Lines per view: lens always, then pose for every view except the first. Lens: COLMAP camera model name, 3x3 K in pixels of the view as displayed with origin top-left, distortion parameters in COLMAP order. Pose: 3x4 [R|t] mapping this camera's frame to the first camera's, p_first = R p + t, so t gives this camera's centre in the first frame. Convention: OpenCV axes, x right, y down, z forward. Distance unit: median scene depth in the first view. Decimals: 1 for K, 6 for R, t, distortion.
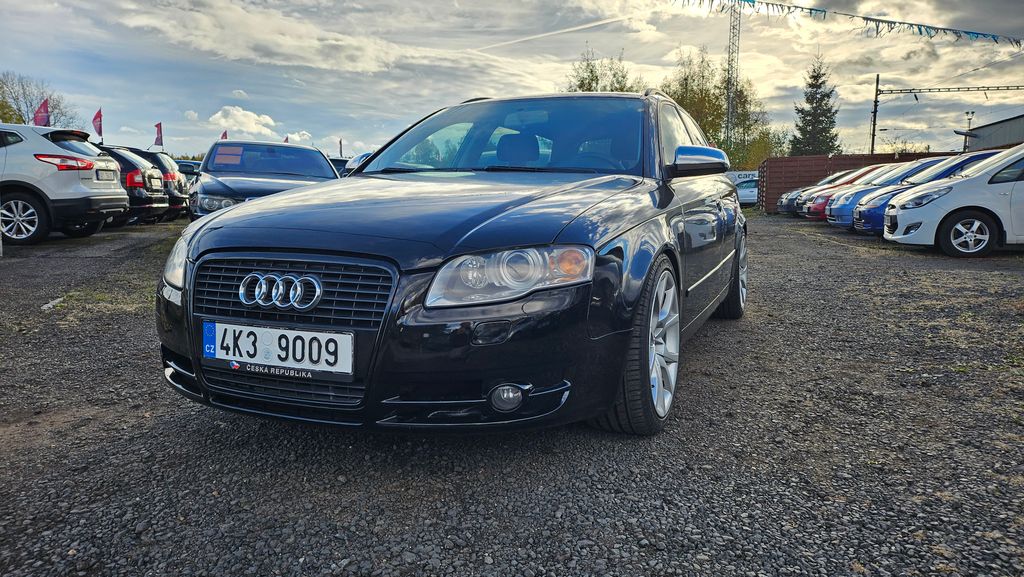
lens RADIAL K [[728.0, 0, 512.0], [0, 728.0, 286.3], [0, 0, 1]] dist [0.023982, -0.010624]
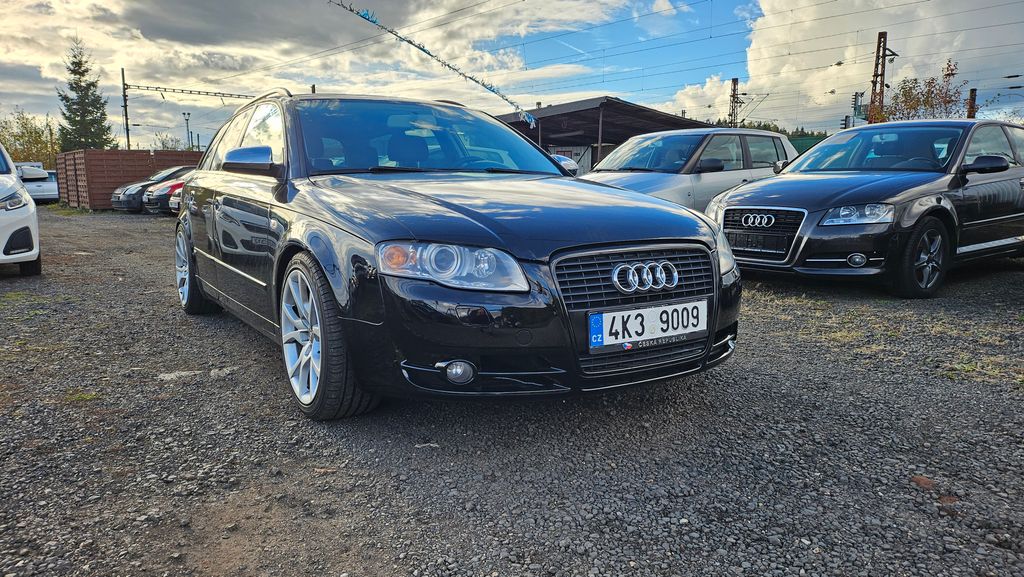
lens RADIAL K [[728.0, 0, 515.3], [0, 728.0, 292.7], [0, 0, 1]] dist [0.023982, -0.010624]
pose [[0.537495, -0.118083, 0.834959, -1.418225], [0.105107, 0.991807, 0.072604, -0.075347], [-0.836691, 0.048735, 0.545502, 0.527698]]
